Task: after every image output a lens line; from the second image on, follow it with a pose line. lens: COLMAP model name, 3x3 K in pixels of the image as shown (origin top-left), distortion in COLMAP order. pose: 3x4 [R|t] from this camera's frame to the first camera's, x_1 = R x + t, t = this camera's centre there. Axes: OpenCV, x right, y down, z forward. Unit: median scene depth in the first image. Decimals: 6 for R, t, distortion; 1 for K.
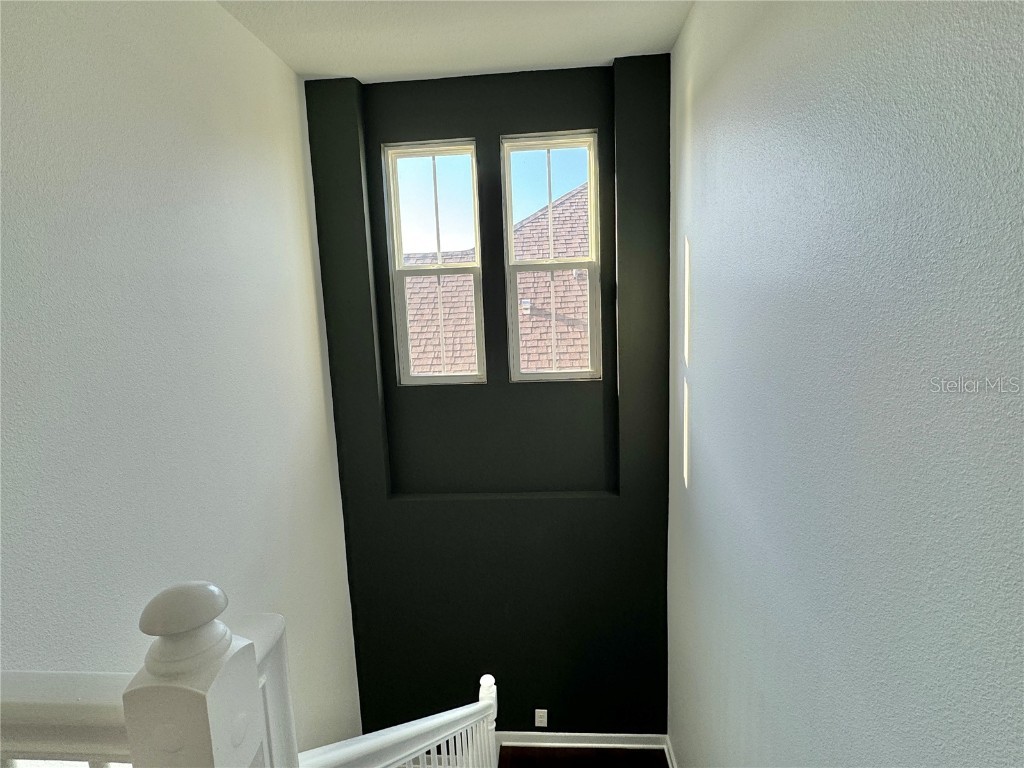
lens RADIAL K [[540.6, 0, 510.0], [0, 540.6, 378.4], [0, 0, 1]] dist [-0.016950, 0.000103]
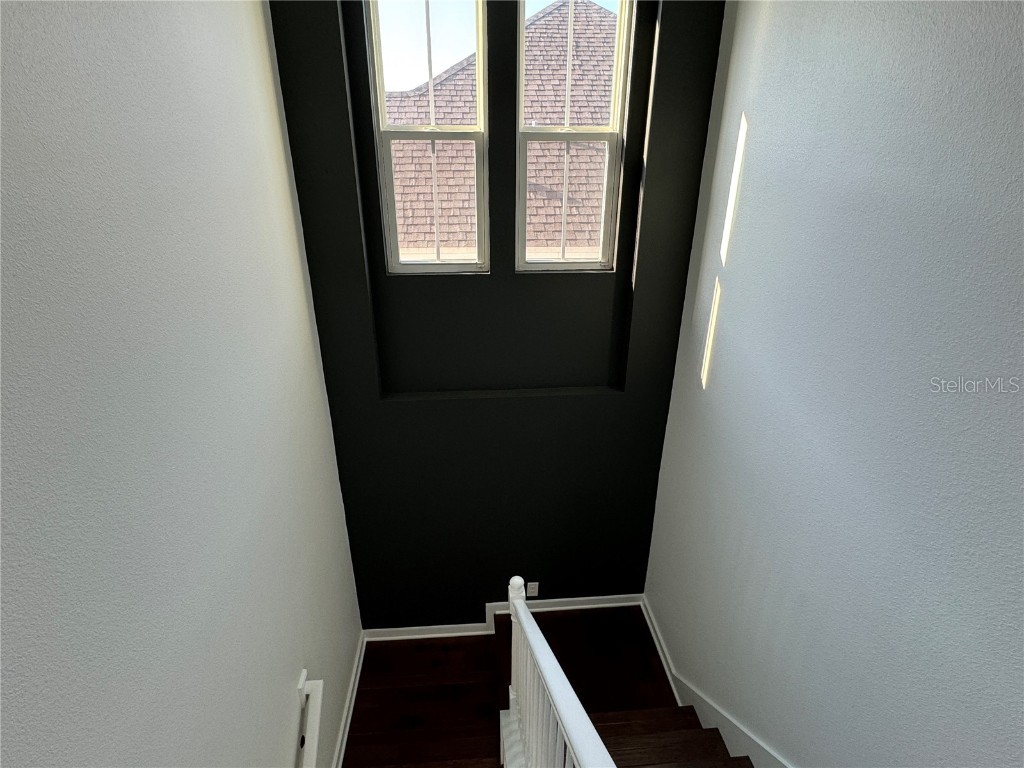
lens RADIAL K [[540.6, 0, 514.6], [0, 540.6, 385.1], [0, 0, 1]] dist [-0.016950, 0.000103]
pose [[0.986364, -0.022348, 0.163056, -0.149784], [-0.022540, 0.963060, 0.268341, -0.052829], [-0.163029, -0.268357, 0.949424, 0.091597]]
